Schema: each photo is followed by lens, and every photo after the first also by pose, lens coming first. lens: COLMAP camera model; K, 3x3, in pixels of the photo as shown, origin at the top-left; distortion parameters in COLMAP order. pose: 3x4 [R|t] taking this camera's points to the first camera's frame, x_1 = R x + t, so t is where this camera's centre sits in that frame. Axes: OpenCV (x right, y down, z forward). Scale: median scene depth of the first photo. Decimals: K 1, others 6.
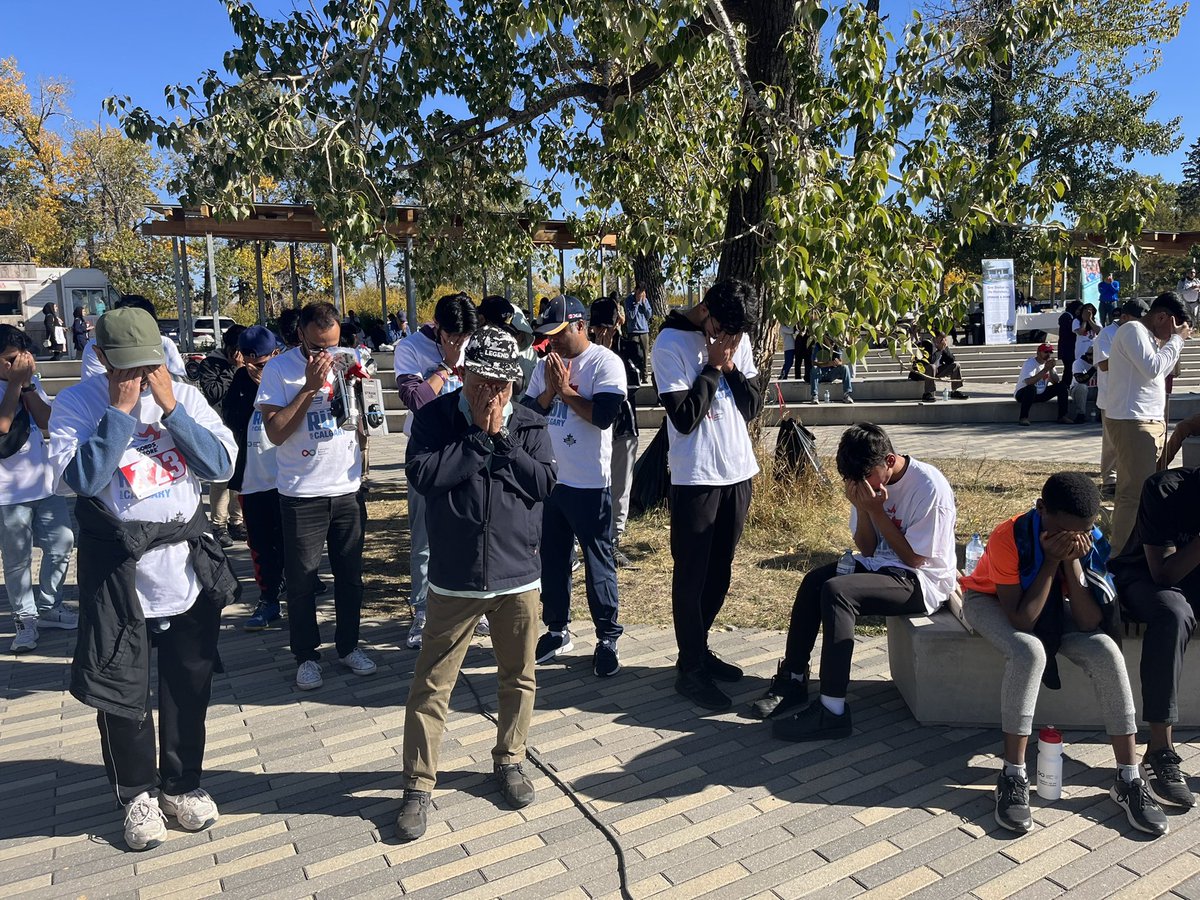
lens RADIAL K [[935.4, 0, 600.0], [0, 935.4, 450.0], [0, 0, 1]] dist [0.105194, -0.140364]
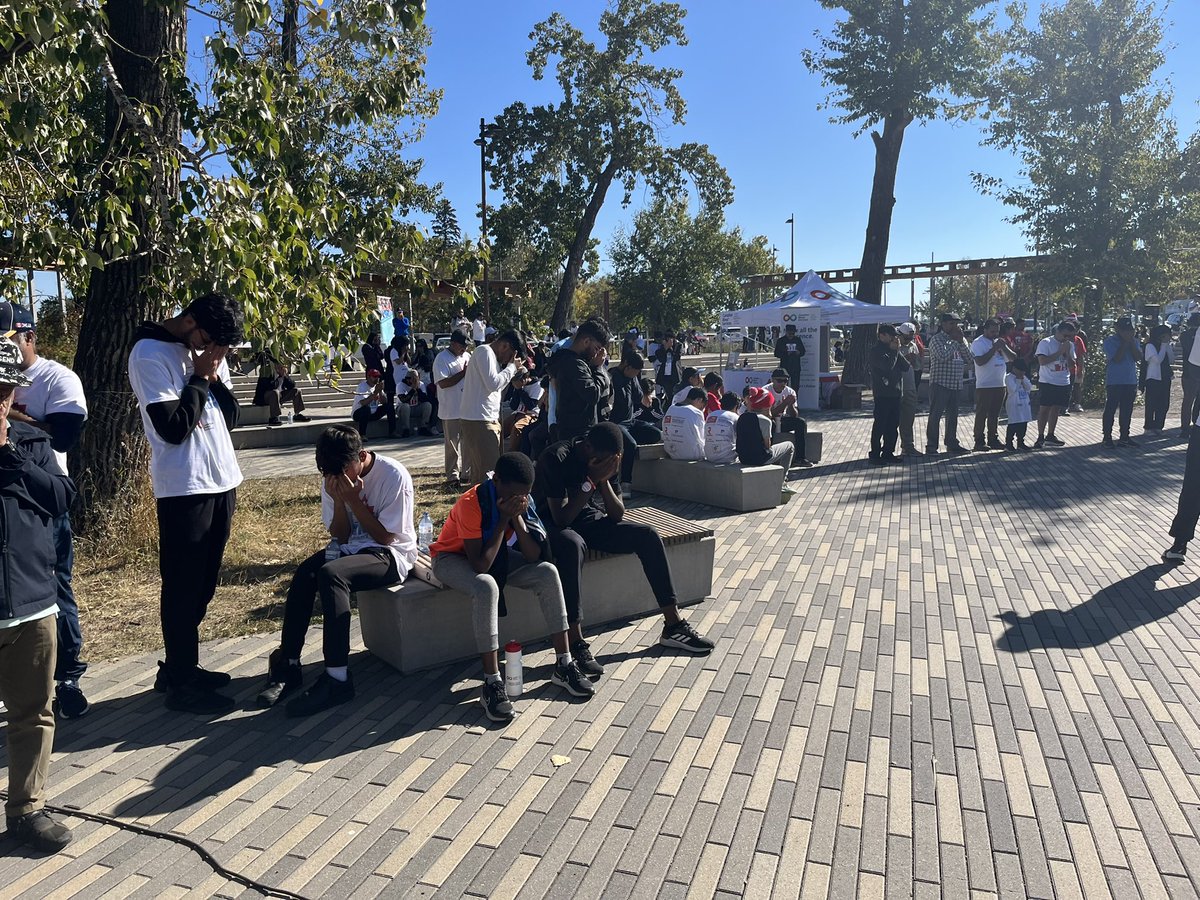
lens RADIAL K [[961.4, 0, 600.0], [0, 961.4, 450.0], [0, 0, 1]] dist [0.087163, 0.000841]
pose [[0.741047, -0.066450, 0.668156, -0.274242], [0.093257, 0.995632, -0.004412, 0.036726], [-0.664945, 0.065580, 0.744008, -0.086468]]
